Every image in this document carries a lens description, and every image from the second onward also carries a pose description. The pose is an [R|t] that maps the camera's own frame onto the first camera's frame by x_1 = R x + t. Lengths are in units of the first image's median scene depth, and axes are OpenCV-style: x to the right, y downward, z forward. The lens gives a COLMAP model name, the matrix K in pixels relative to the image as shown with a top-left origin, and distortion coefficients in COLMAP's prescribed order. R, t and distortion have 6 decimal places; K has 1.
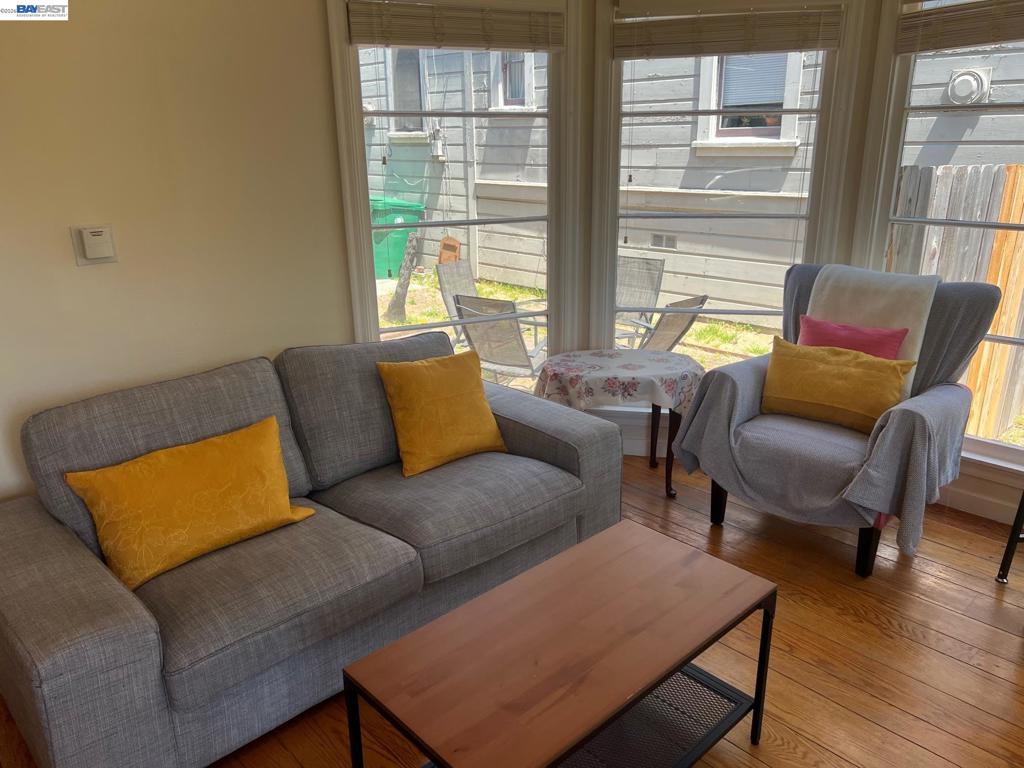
lens RADIAL K [[759.8, 0, 517.9], [0, 759.8, 386.2], [0, 0, 1]] dist [0.066017, -0.075988]
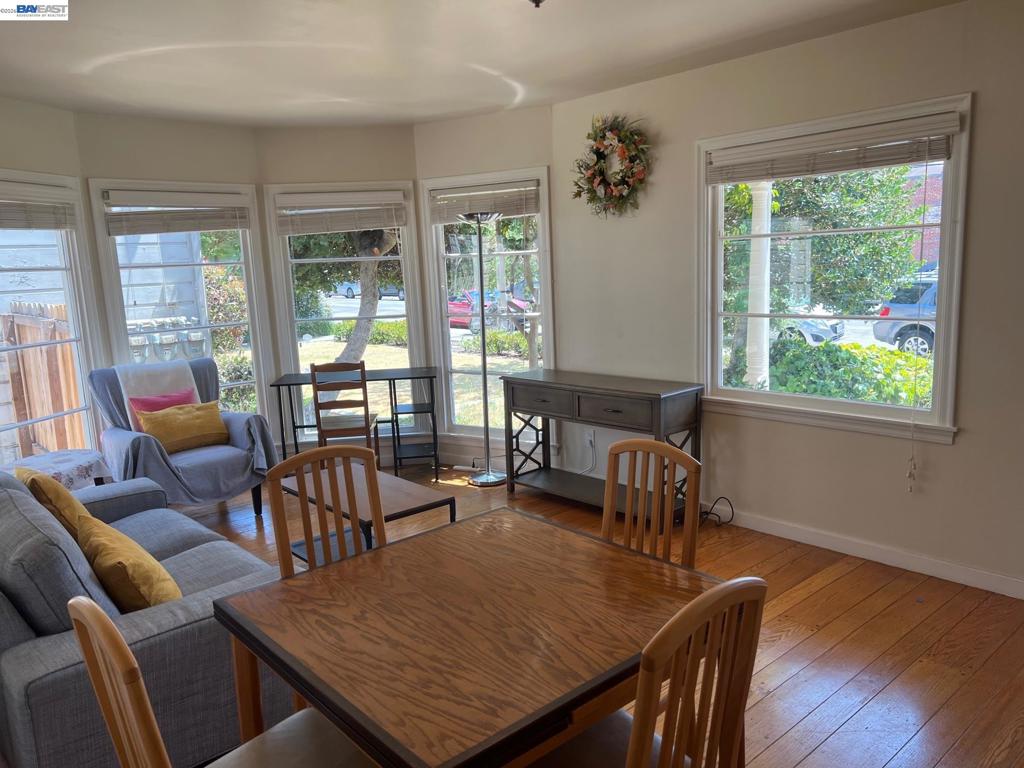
lens RADIAL K [[759.8, 0, 519.6], [0, 759.8, 385.9], [0, 0, 1]] dist [0.066017, -0.075988]
pose [[0.031749, -0.154295, 0.987515, -1.160790], [0.348631, 0.927670, 0.133735, -0.053180], [-0.936722, 0.340033, 0.083244, 0.166352]]
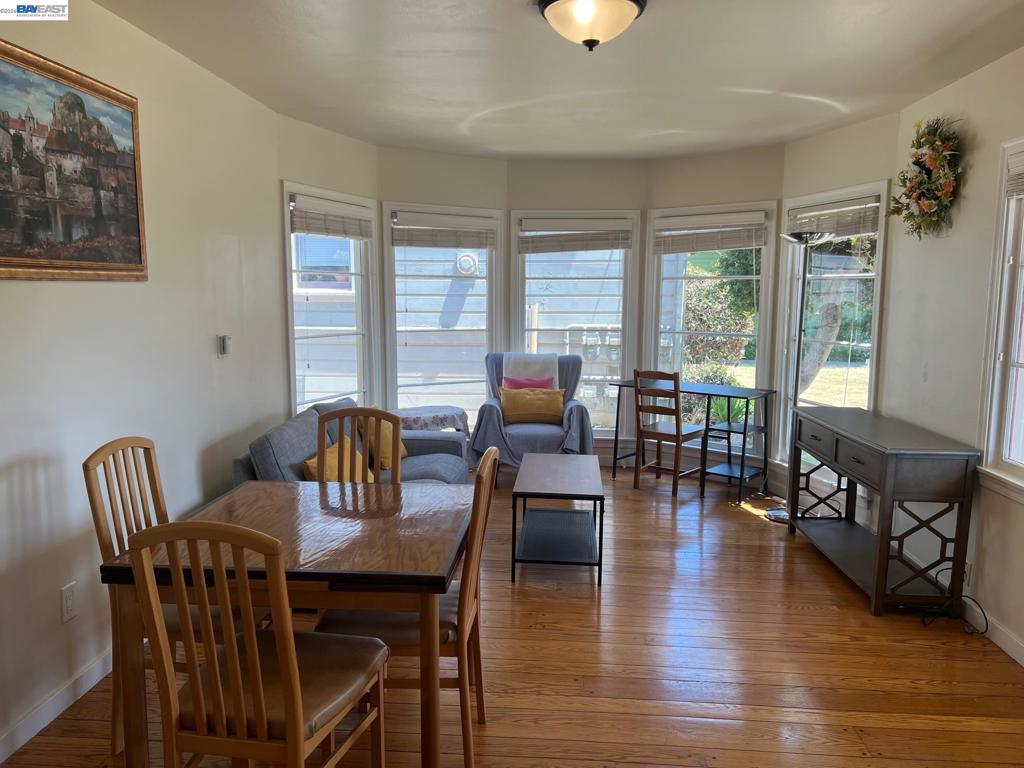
lens RADIAL K [[759.8, 0, 515.5], [0, 759.8, 385.8], [0, 0, 1]] dist [0.066017, -0.075988]
pose [[0.739065, -0.069355, 0.670054, -0.978004], [0.193962, 0.974471, -0.113075, 0.166550], [-0.645106, 0.213535, 0.733649, -0.471485]]
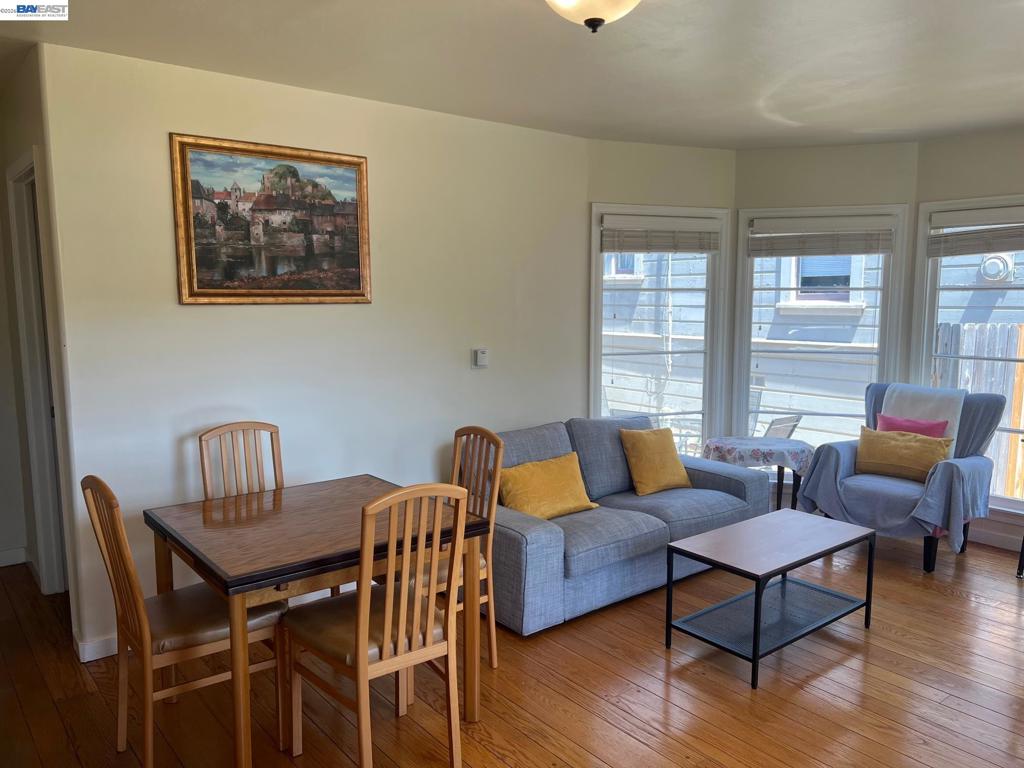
lens RADIAL K [[759.8, 0, 519.5], [0, 759.8, 386.7], [0, 0, 1]] dist [0.066017, -0.075988]
pose [[0.996878, 0.019588, -0.076487, -0.257050], [-0.034004, 0.980803, -0.192015, 0.191348], [0.071257, 0.194017, 0.978407, -0.635819]]
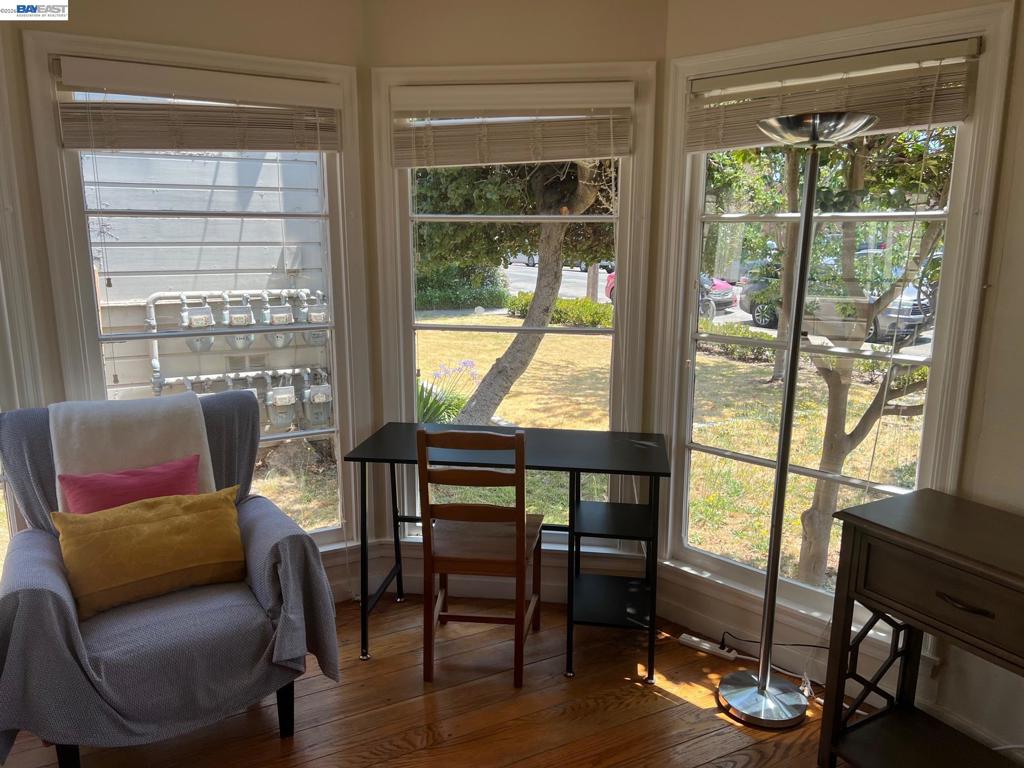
lens RADIAL K [[759.8, 0, 518.0], [0, 759.8, 393.8], [0, 0, 1]] dist [0.066017, -0.075988]
pose [[0.265567, -0.187460, 0.945692, -0.217936], [0.288989, 0.951287, 0.107416, -0.128952], [-0.919761, 0.244768, 0.306804, 0.367806]]
